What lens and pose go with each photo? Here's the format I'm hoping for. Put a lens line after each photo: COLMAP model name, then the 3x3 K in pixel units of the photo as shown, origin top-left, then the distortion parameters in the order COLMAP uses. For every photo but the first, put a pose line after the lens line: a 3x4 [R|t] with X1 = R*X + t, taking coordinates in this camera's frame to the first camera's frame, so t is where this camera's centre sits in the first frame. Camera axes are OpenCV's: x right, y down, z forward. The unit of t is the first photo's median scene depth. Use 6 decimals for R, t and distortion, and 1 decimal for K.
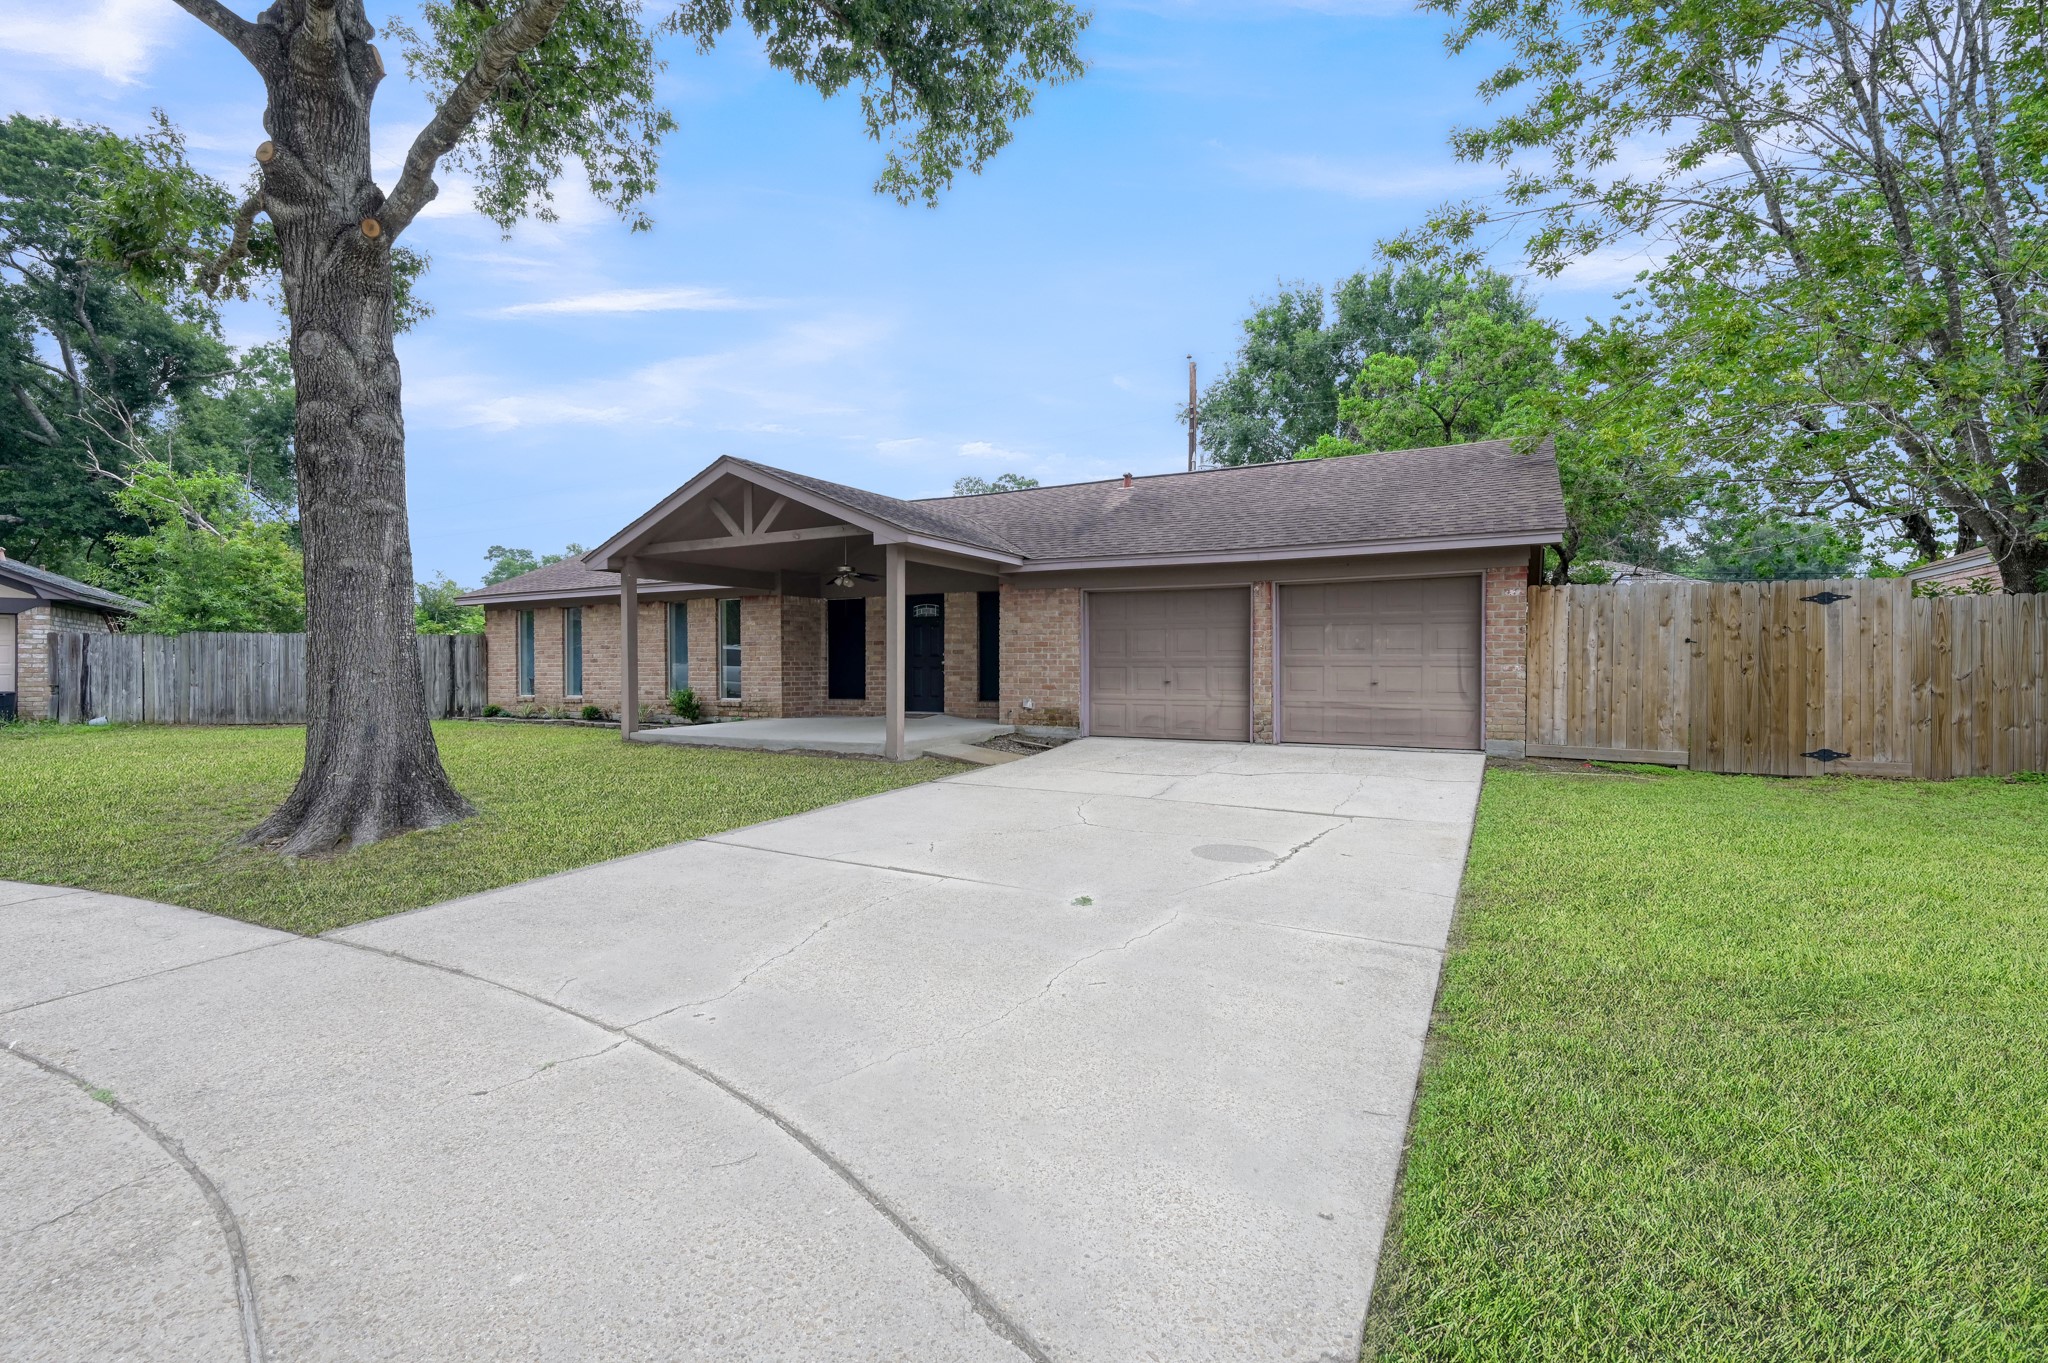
lens RADIAL K [[936.5, 0, 1023.0], [0, 936.5, 681.7], [0, 0, 1]] dist [0.000143, -0.000570]
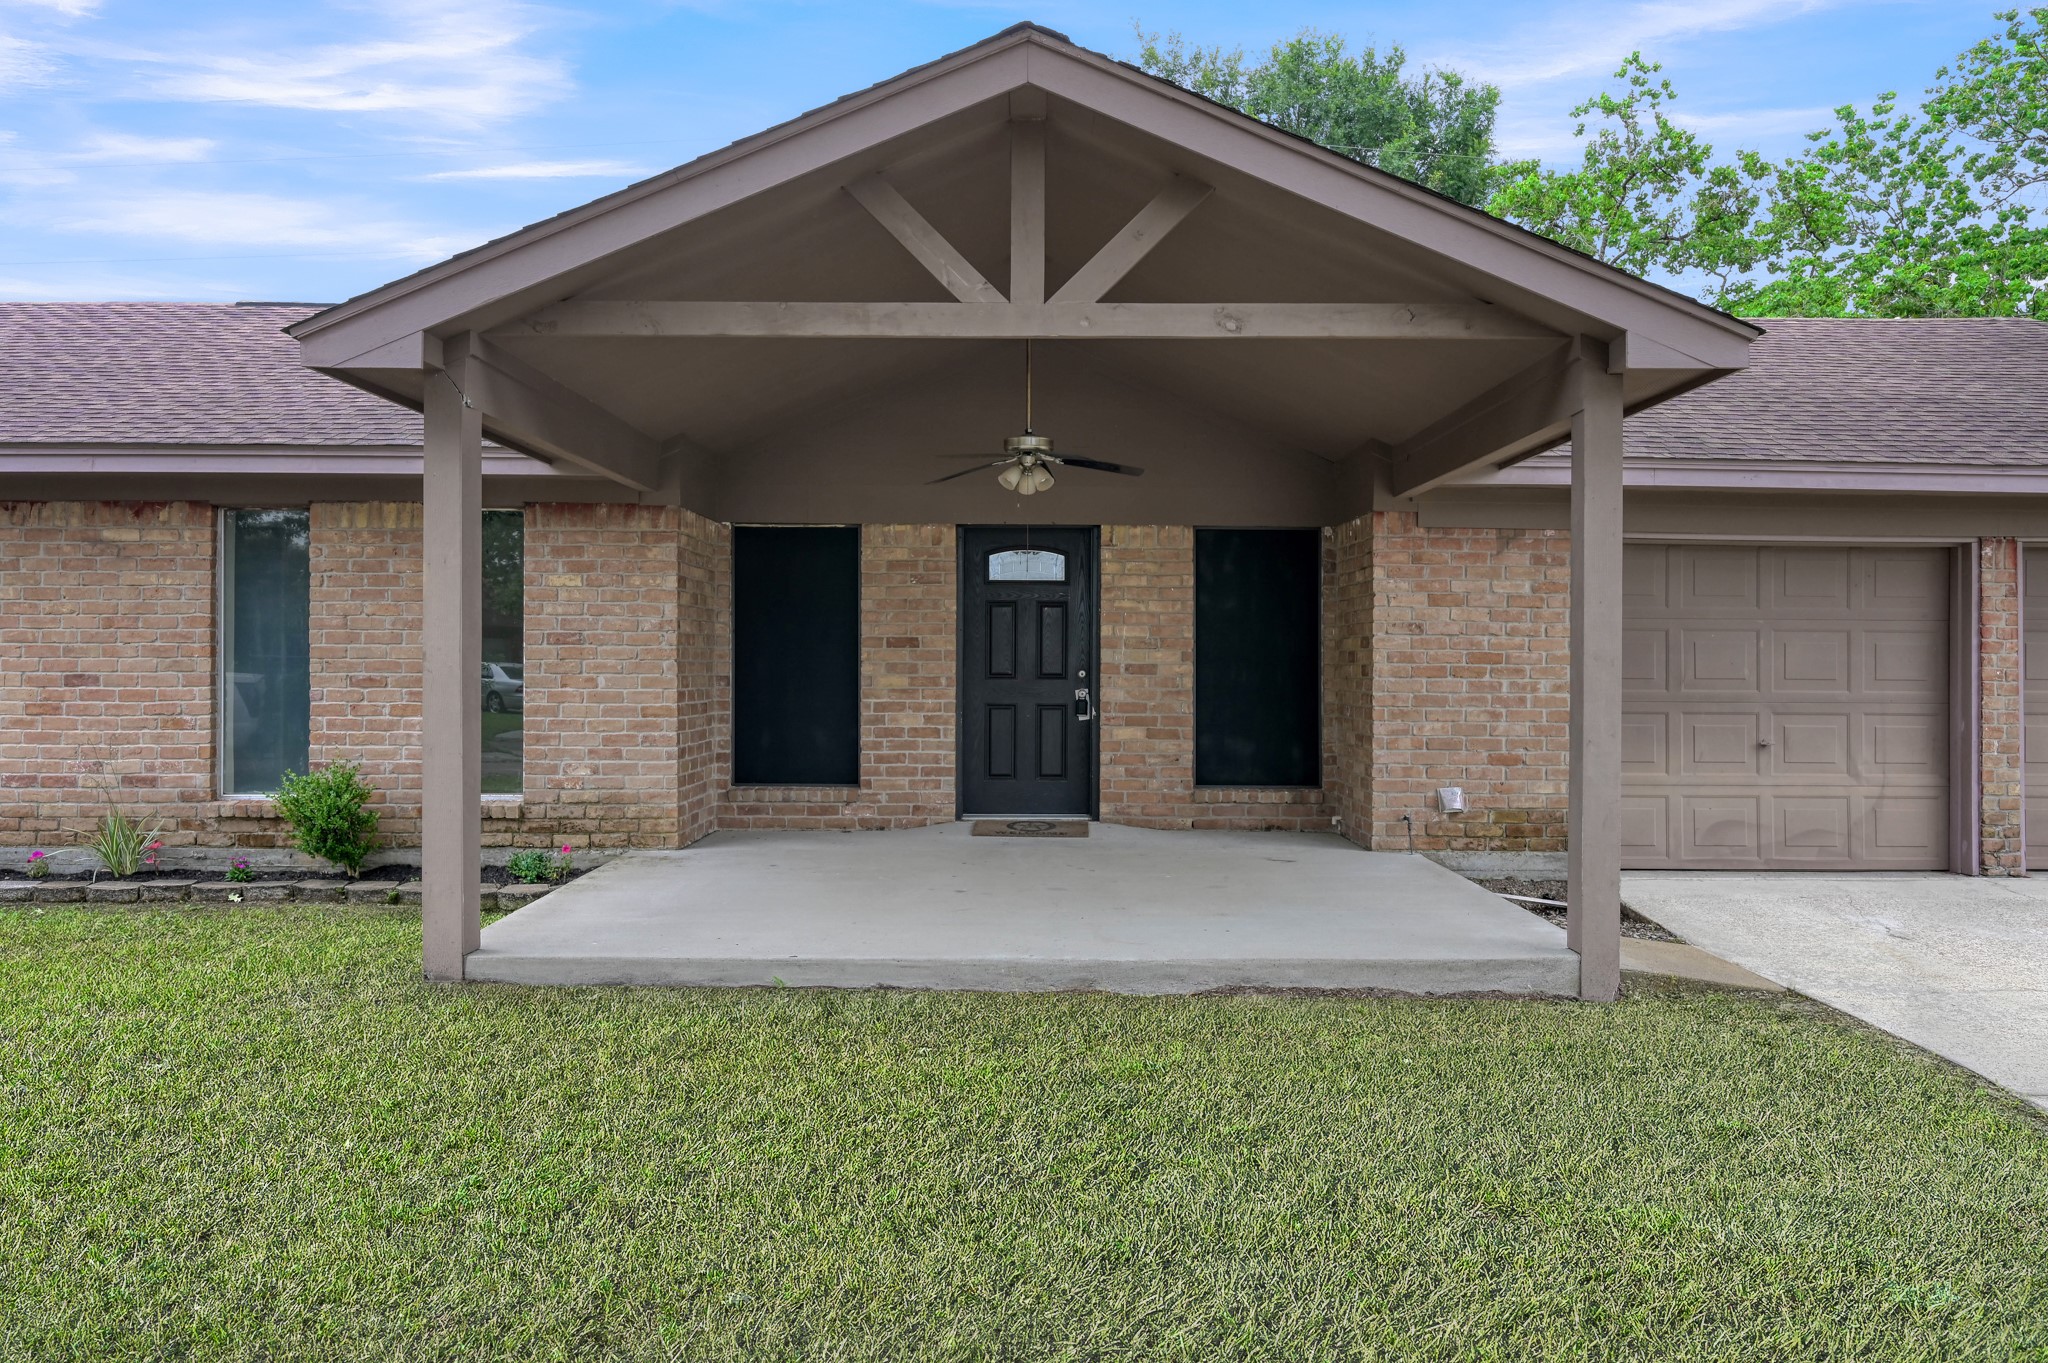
lens RADIAL K [[1430.4, 0, 1023.9], [0, 1430.4, 675.1], [0, 0, 1]] dist [-0.013583, -0.001876]
pose [[0.877861, 0.003730, 0.478901, -0.475090], [-0.000245, 0.999973, -0.007340, -0.027884], [-0.478915, 0.006326, 0.877838, 0.536536]]
